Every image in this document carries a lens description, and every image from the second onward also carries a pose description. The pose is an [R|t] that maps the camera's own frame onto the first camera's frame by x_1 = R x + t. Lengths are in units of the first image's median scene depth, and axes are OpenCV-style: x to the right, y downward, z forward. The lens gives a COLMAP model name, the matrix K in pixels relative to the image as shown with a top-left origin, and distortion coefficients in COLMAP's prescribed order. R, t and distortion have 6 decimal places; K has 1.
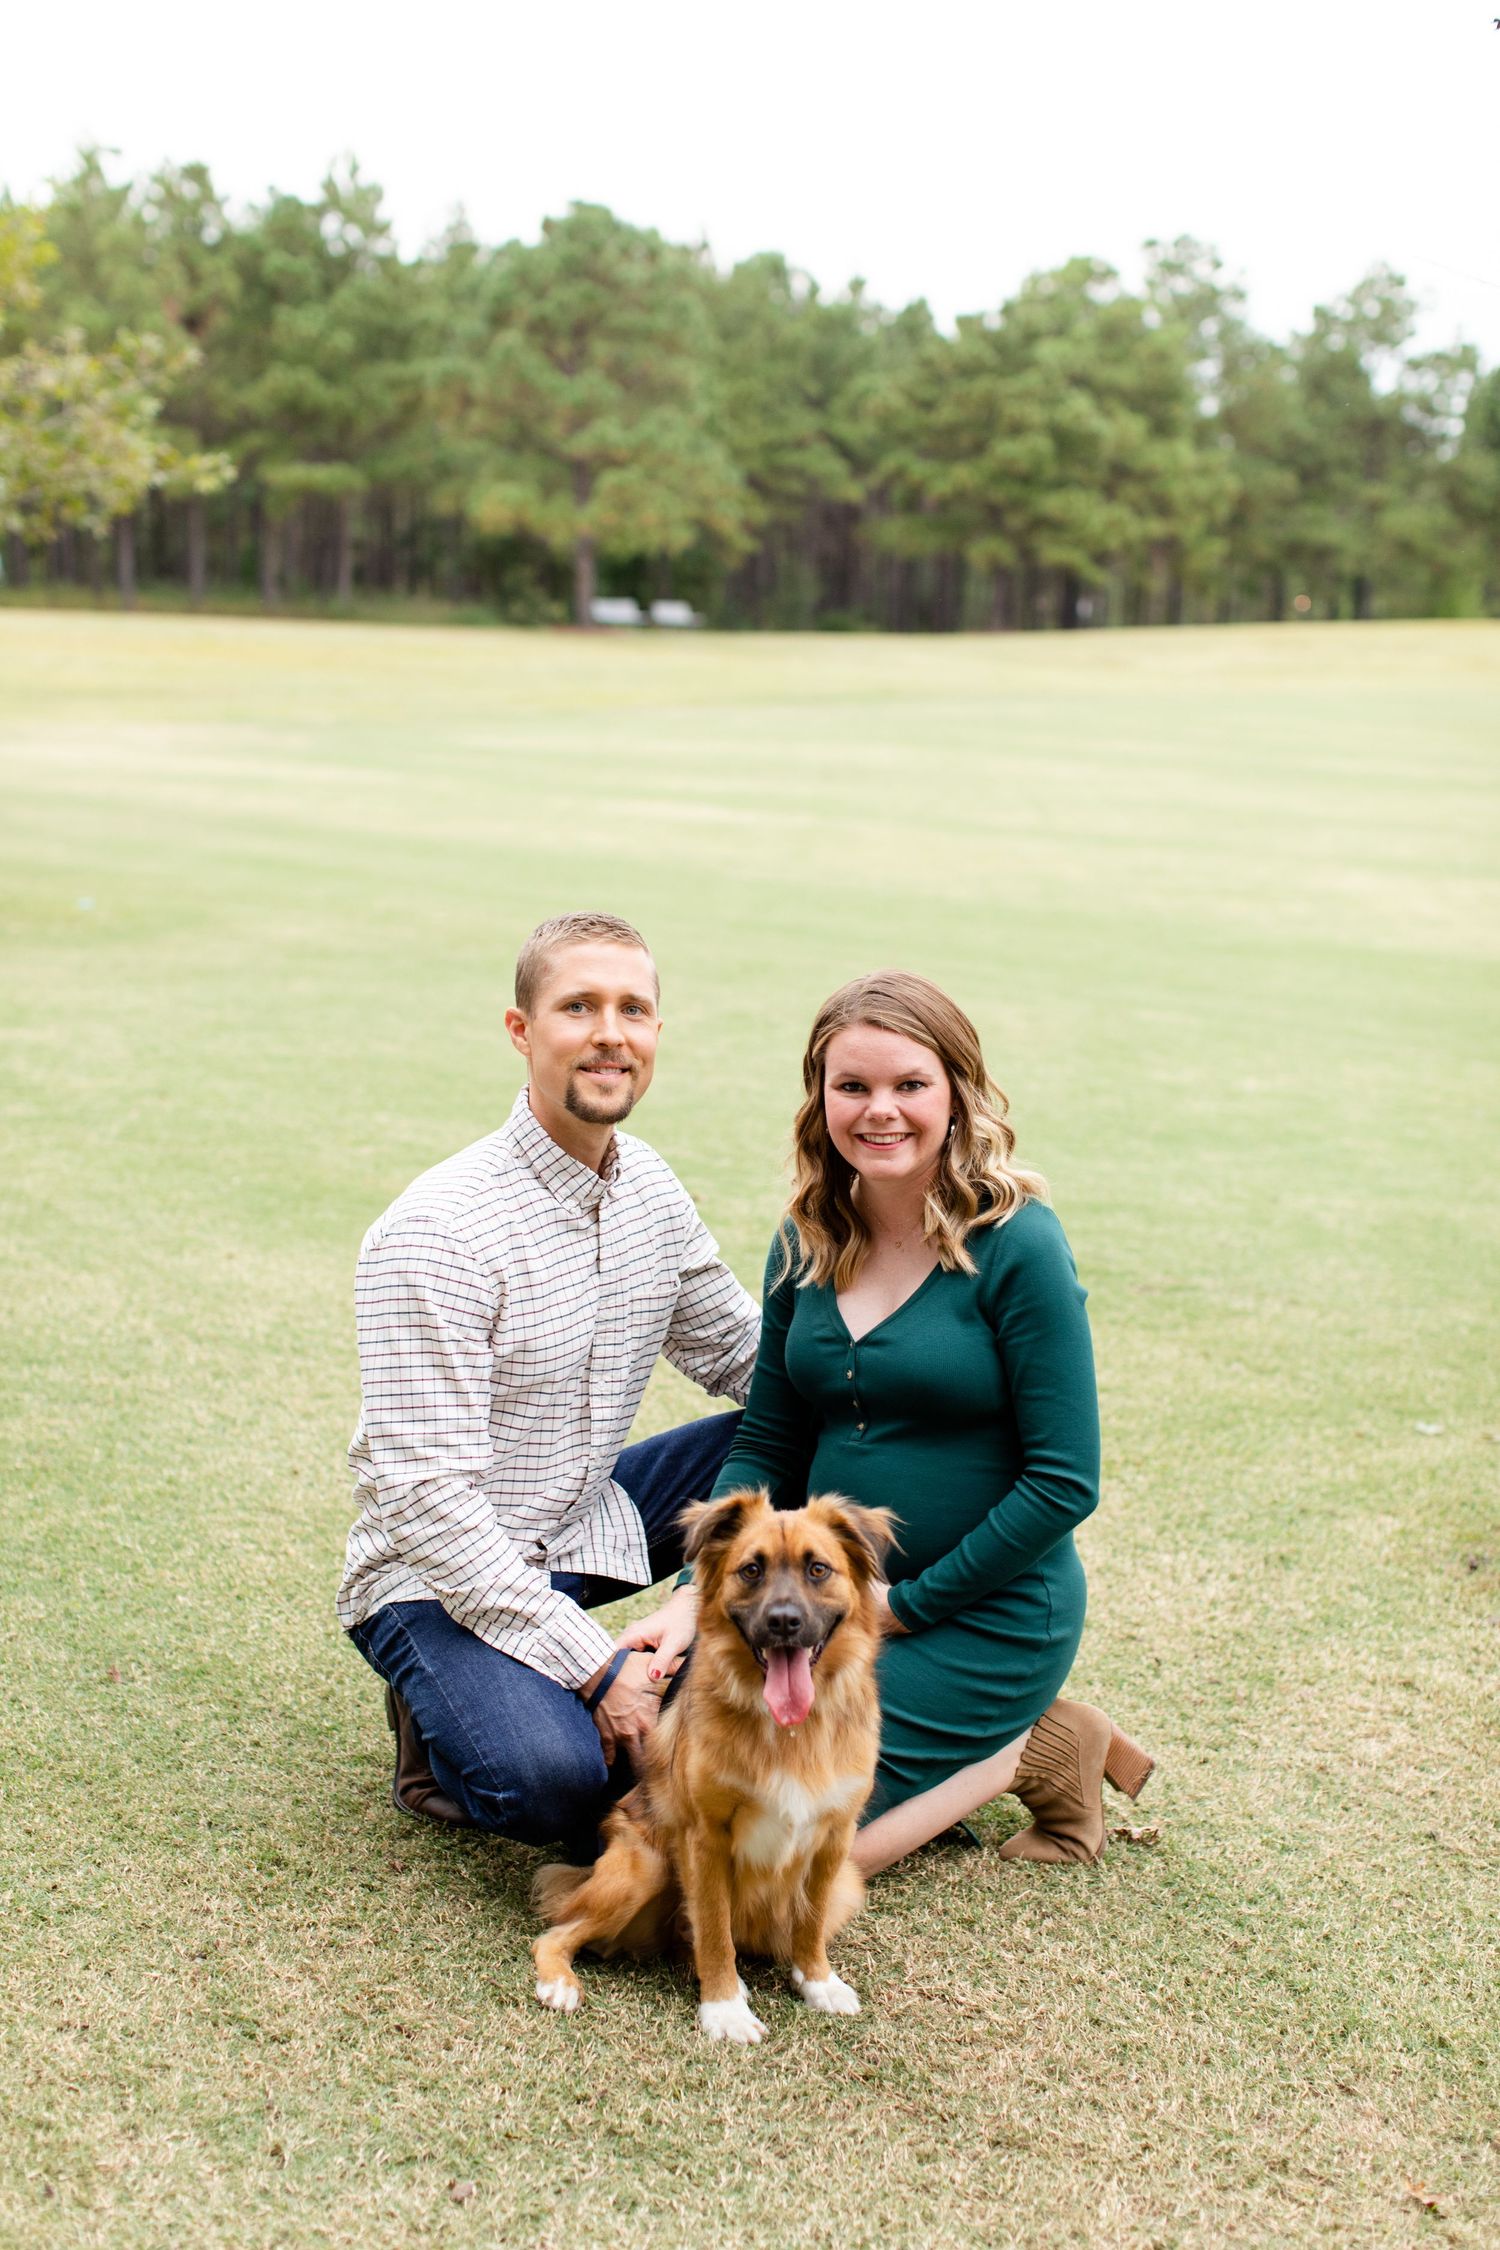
lens RADIAL K [[3285.3, 0, 746.8], [0, 3285.3, 1090.2], [0, 0, 1]] dist [0.024406, 0.025018]
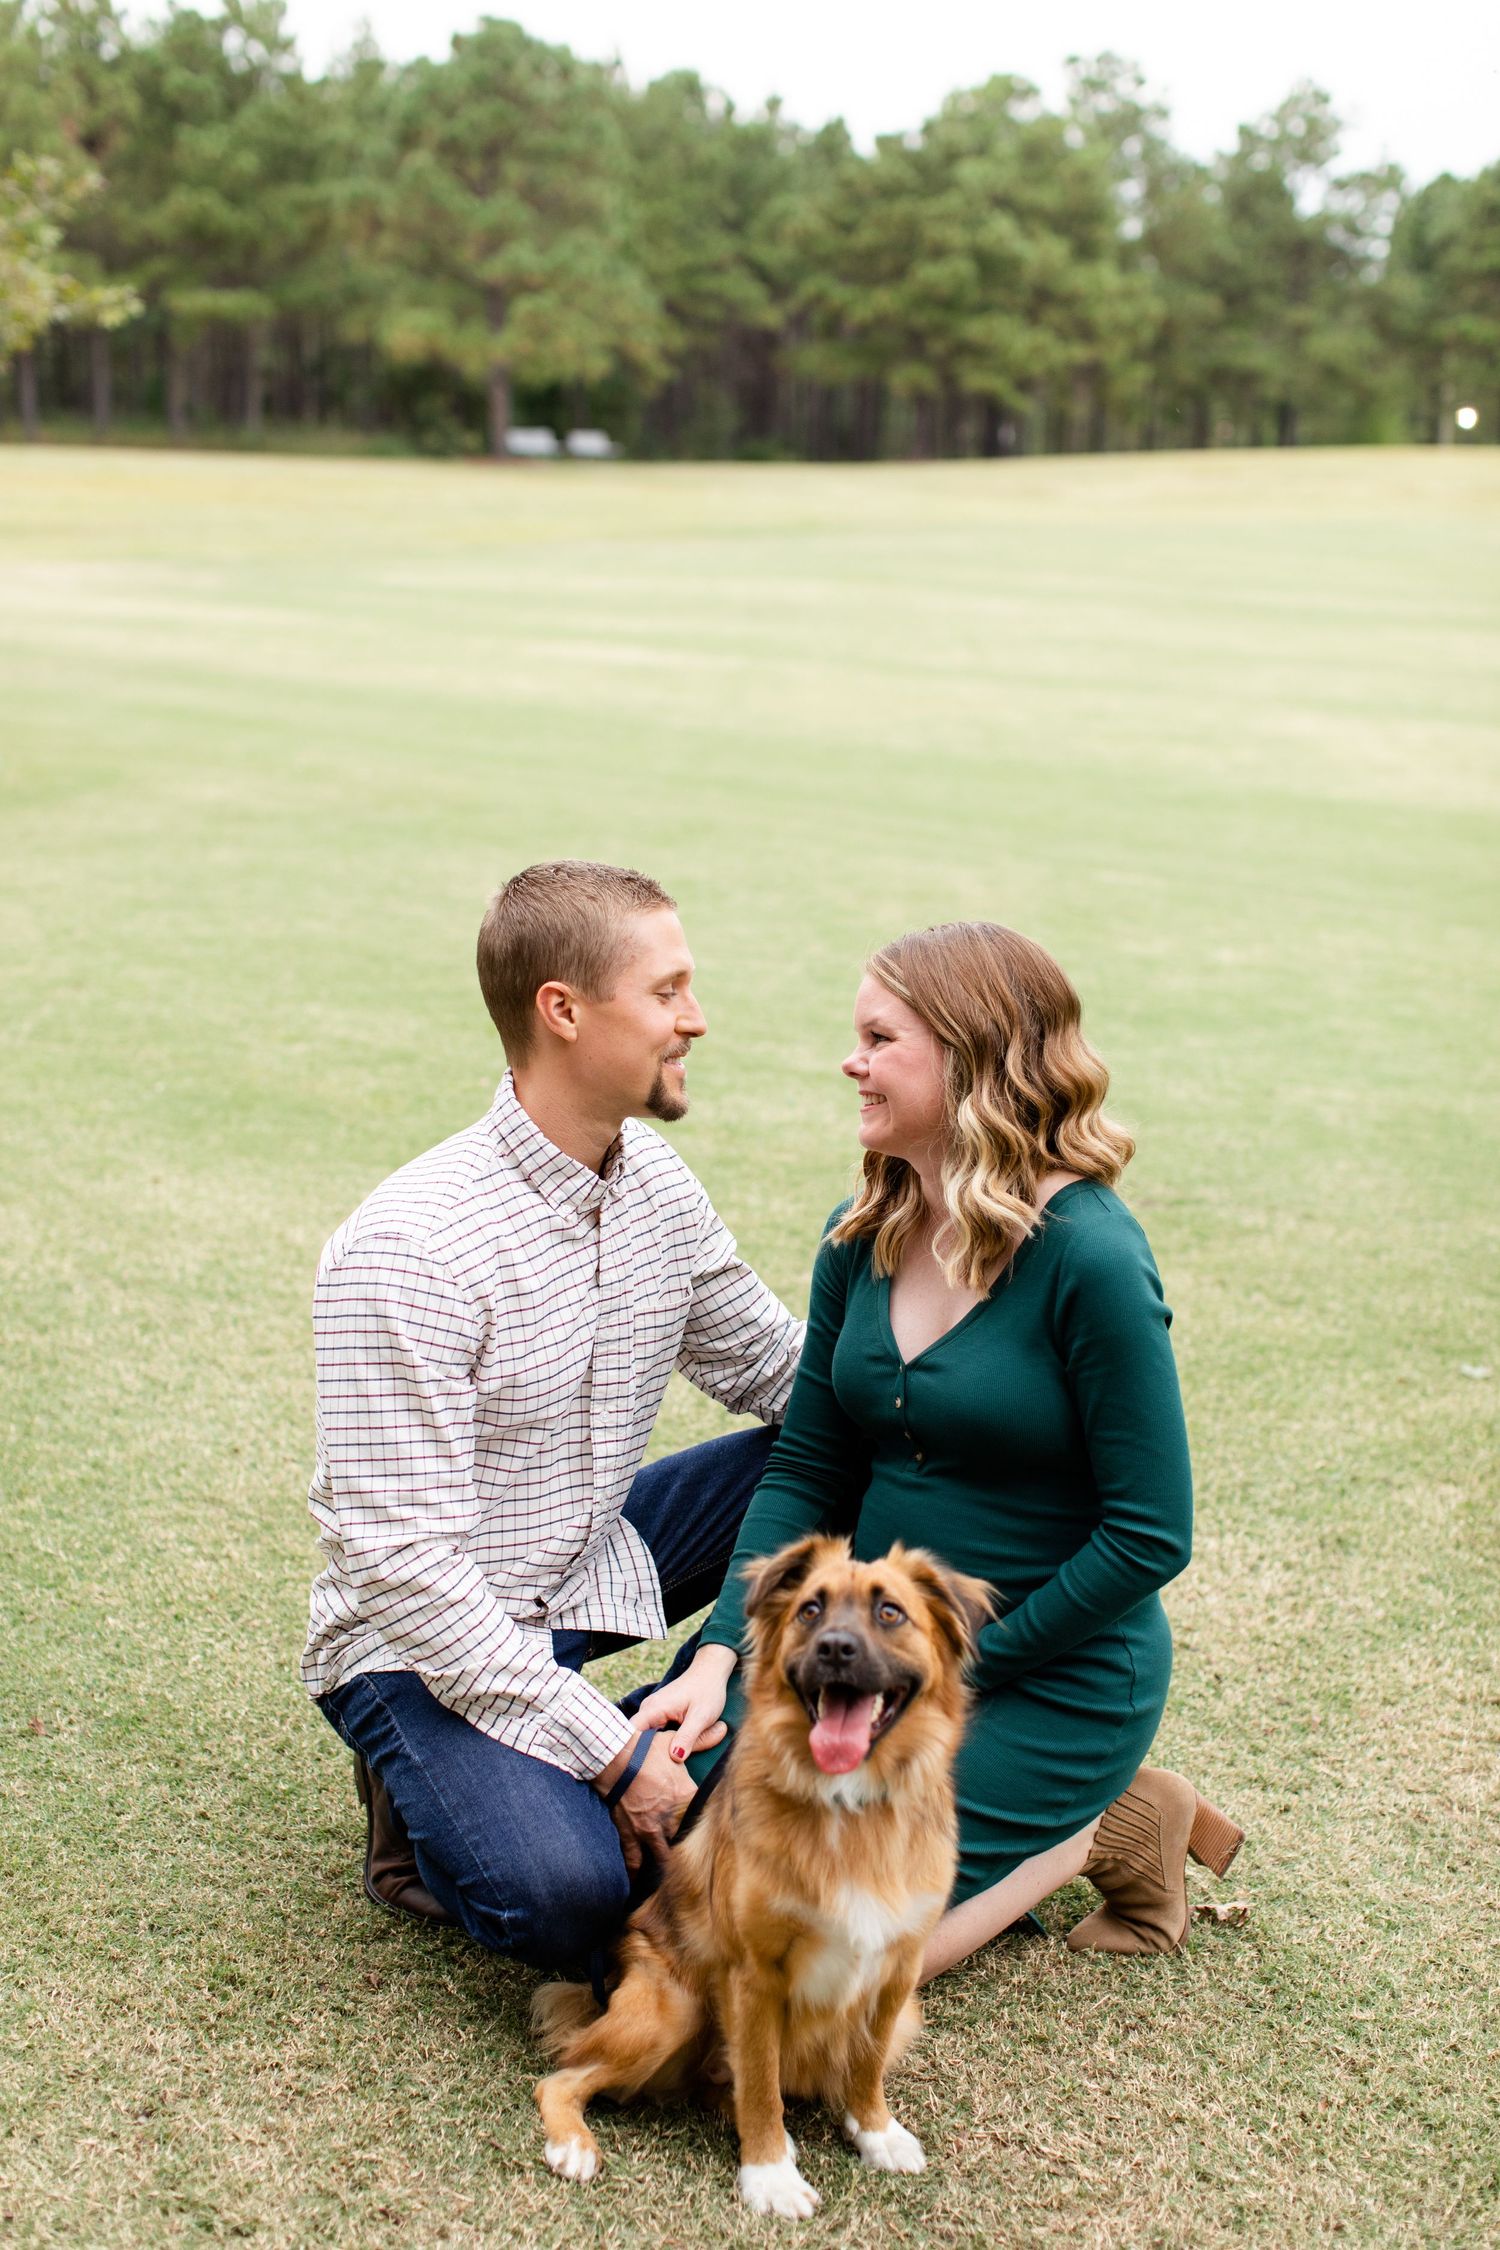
lens RADIAL K [[3285.3, 0, 746.8], [0, 3285.3, 1090.2], [0, 0, 1]] dist [0.024406, 0.025018]
pose [[0.999653, -0.008987, 0.024777, -0.019675], [0.007708, 0.998655, 0.051265, -0.027010], [-0.025205, -0.051056, 0.998378, 0.108047]]
